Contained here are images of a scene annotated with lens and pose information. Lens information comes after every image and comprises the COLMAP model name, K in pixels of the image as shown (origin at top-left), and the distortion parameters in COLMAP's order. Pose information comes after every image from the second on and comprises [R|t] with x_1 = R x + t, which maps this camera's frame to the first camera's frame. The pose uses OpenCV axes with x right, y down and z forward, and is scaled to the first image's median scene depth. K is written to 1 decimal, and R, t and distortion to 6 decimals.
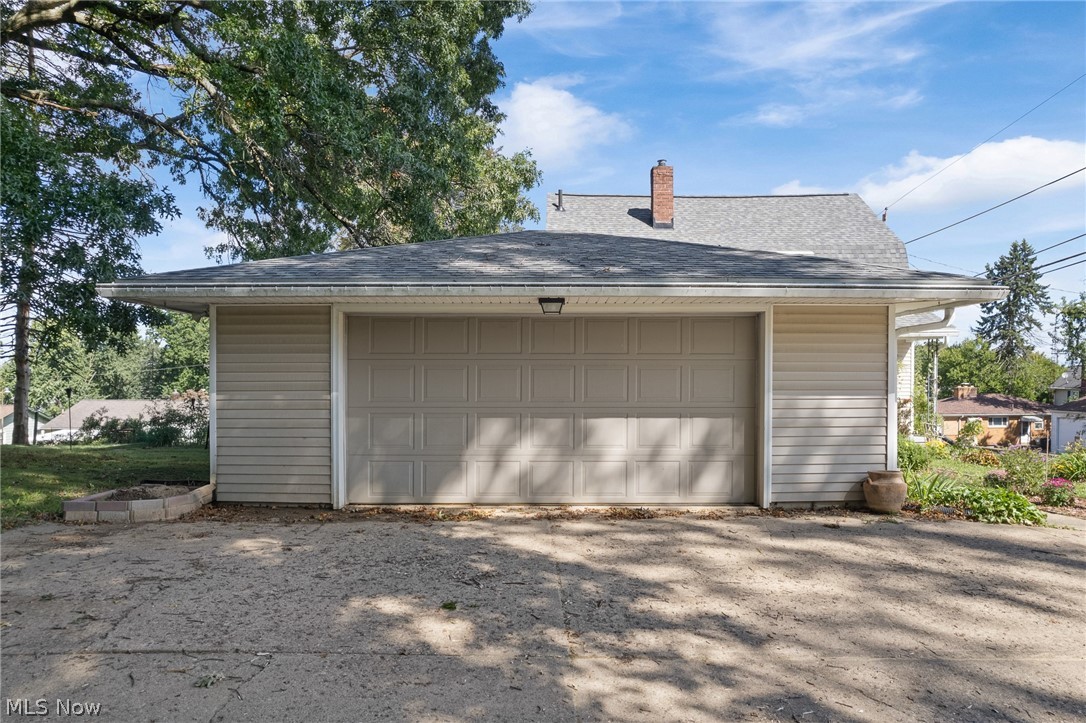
lens RADIAL K [[719.5, 0, 590.1], [0, 719.5, 362.1], [0, 0, 1]] dist [-0.057711, 0.027205]
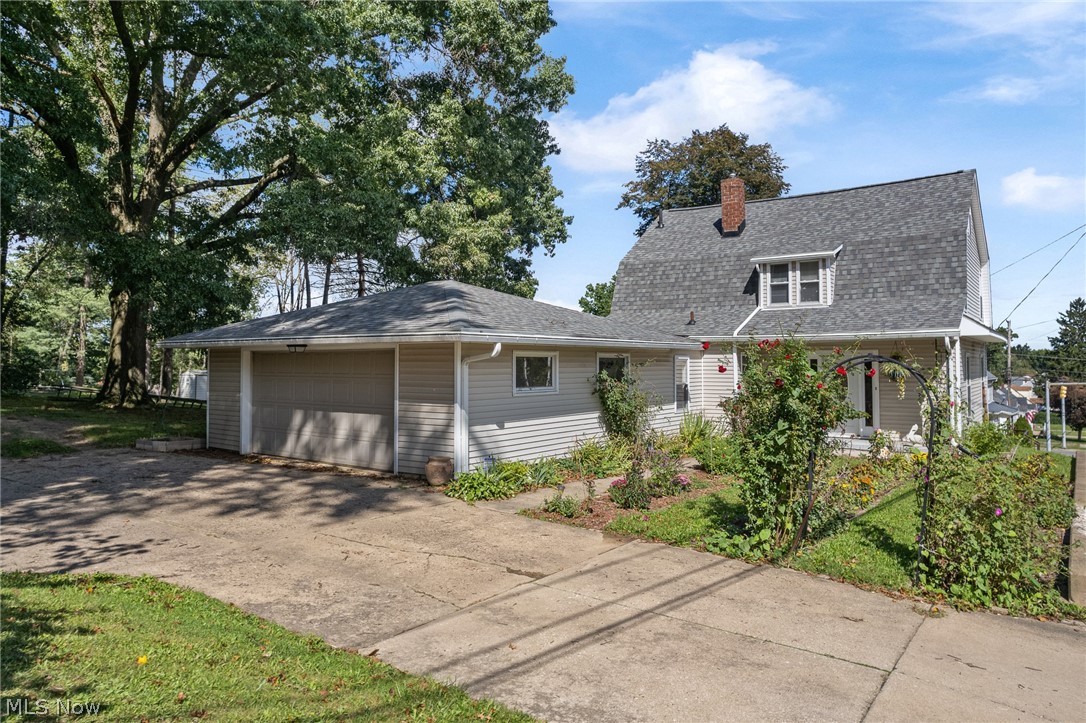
lens RADIAL K [[719.5, 0, 590.1], [0, 719.5, 362.1], [0, 0, 1]] dist [-0.057711, 0.027205]
pose [[0.831484, -0.003742, -0.555537, 0.542679], [0.010844, 0.999896, 0.009495, -0.014304], [0.555443, -0.013919, 0.831438, 0.003508]]
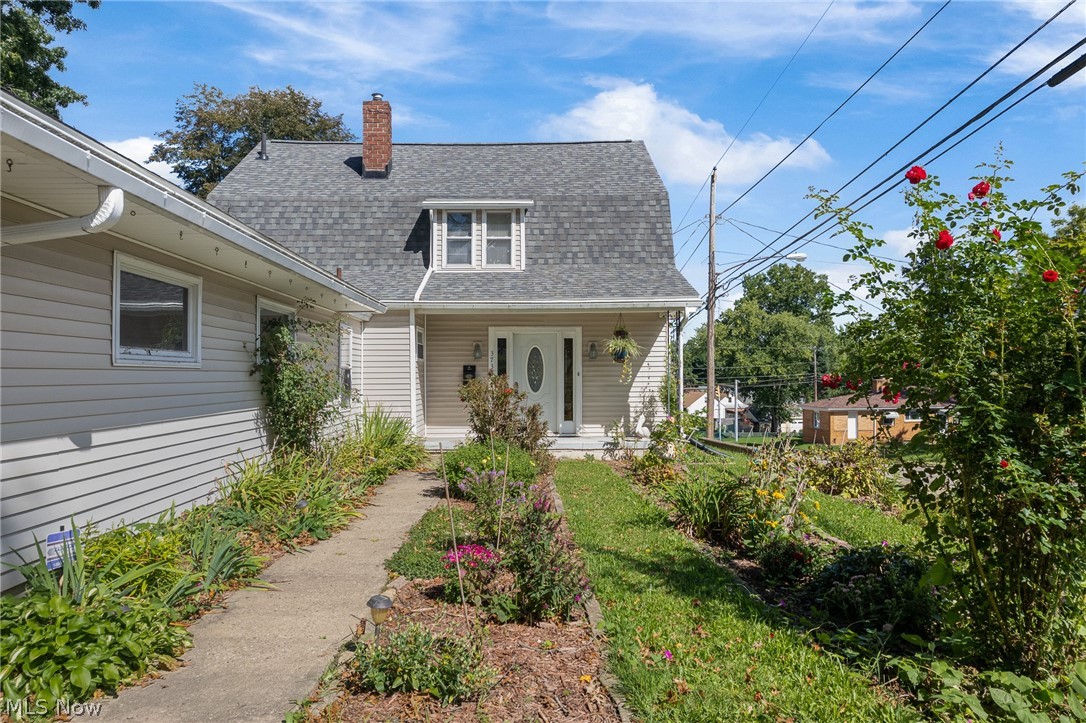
lens RADIAL K [[719.5, 0, 590.1], [0, 719.5, 362.1], [0, 0, 1]] dist [-0.057711, 0.027205]
pose [[0.999052, -0.006441, 0.043054, 0.320473], [0.006229, 0.999968, 0.005058, 0.015675], [-0.043086, -0.004785, 0.999060, 0.209366]]
